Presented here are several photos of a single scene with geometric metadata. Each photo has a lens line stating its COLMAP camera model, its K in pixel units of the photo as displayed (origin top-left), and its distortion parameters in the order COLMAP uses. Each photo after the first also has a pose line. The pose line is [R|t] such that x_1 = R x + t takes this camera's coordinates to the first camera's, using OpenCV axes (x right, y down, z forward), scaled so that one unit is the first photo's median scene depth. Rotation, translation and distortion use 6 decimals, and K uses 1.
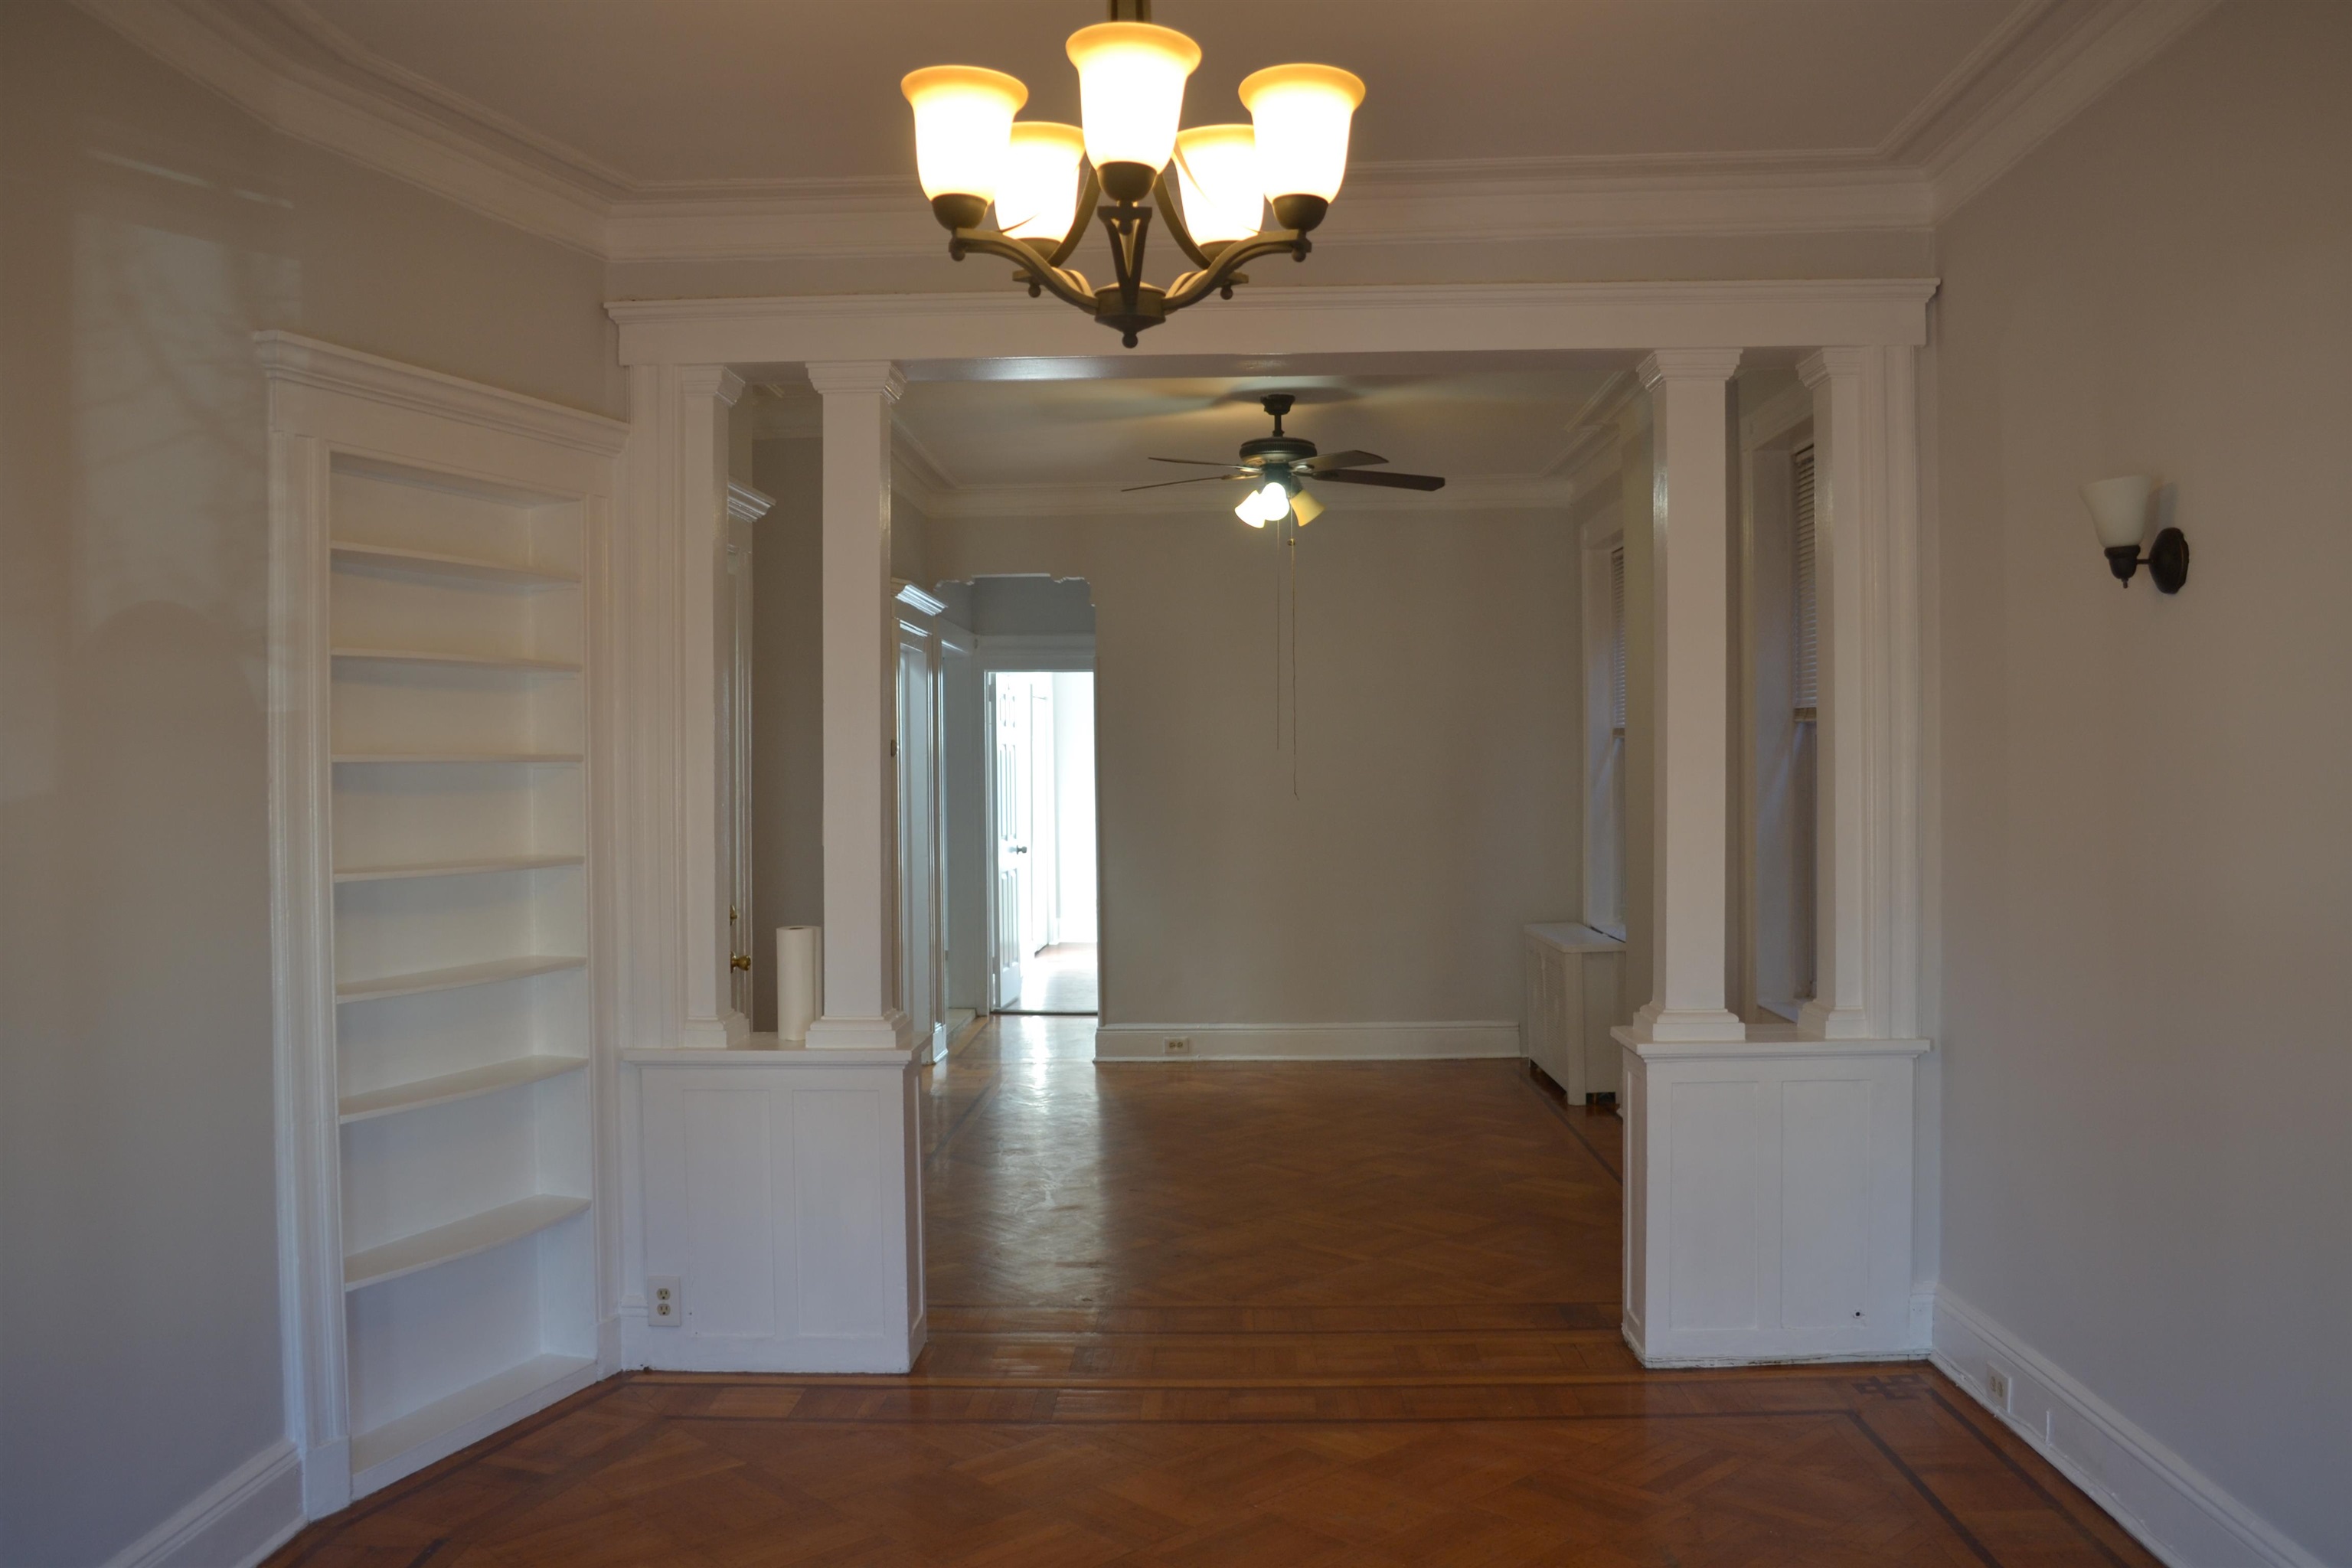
lens RADIAL K [[1890.2, 0, 1179.8], [0, 1890.2, 811.9], [0, 0, 1]] dist [-0.080117, 0.003590]
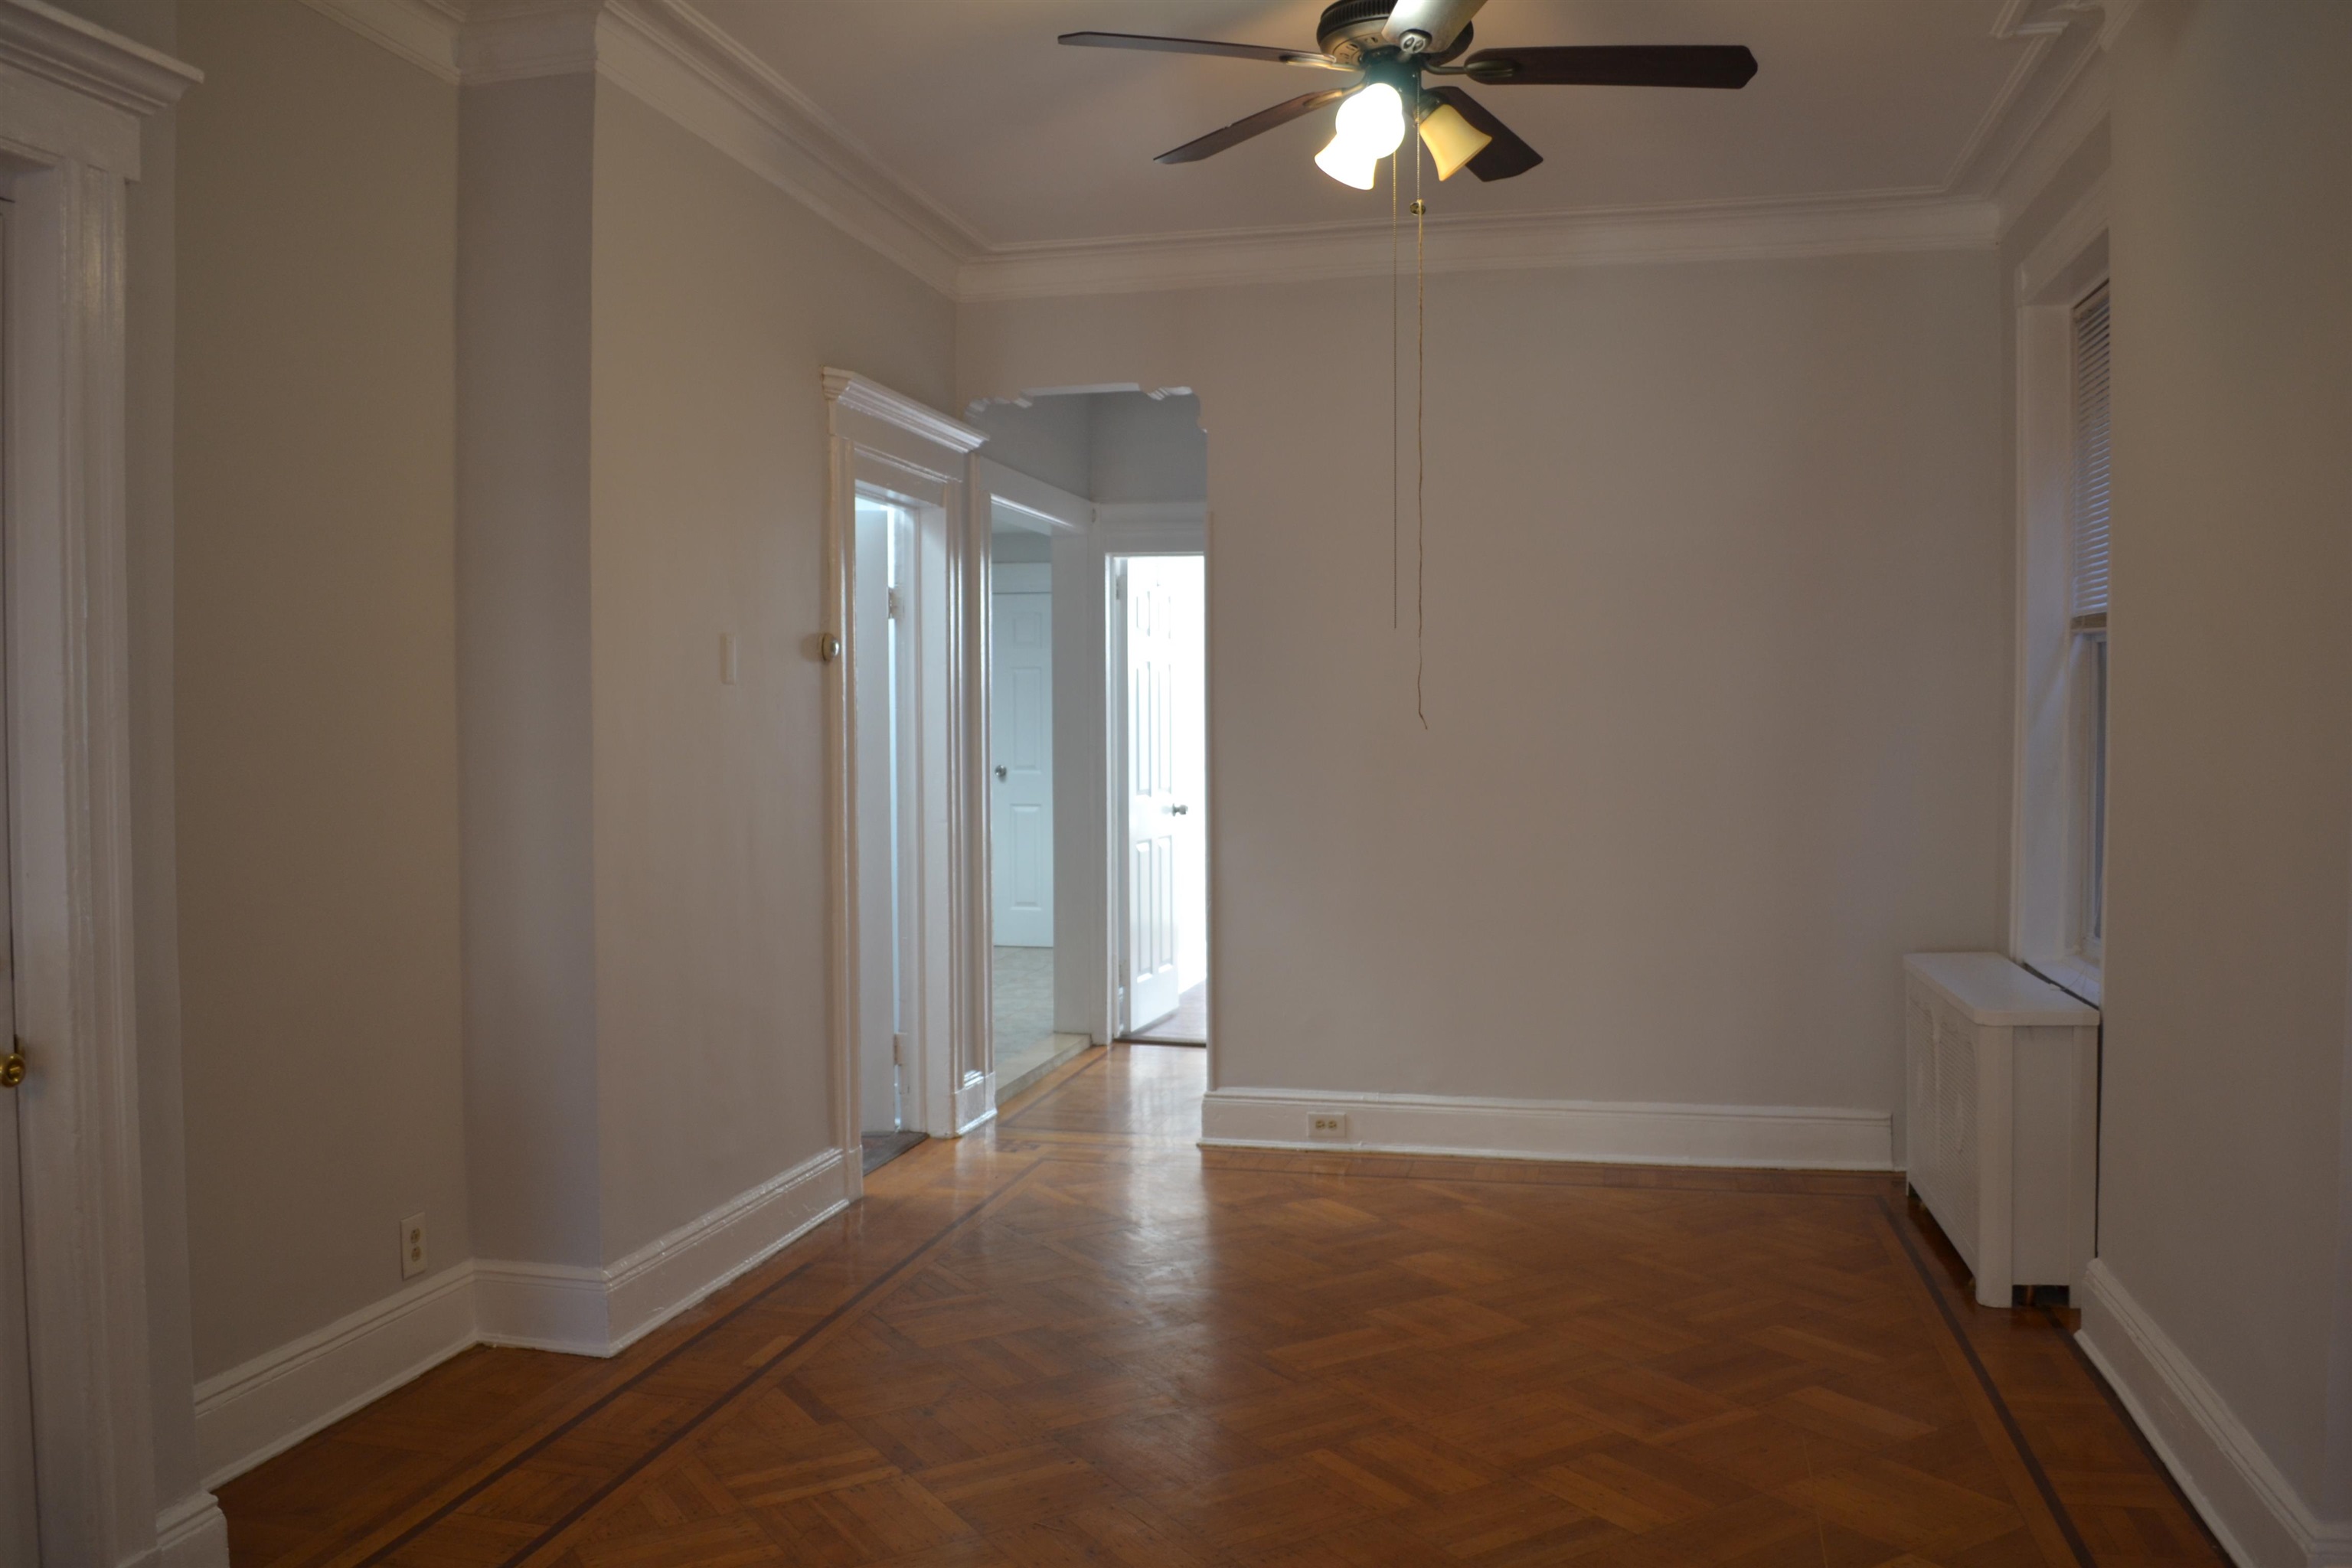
lens RADIAL K [[1890.2, 0, 1179.8], [0, 1890.2, 811.9], [0, 0, 1]] dist [-0.080117, 0.003590]
pose [[0.981253, 0.015057, -0.192135, 0.069985], [-0.010147, 0.999597, 0.026514, 0.002181], [0.192457, -0.024067, 0.981010, 0.373664]]
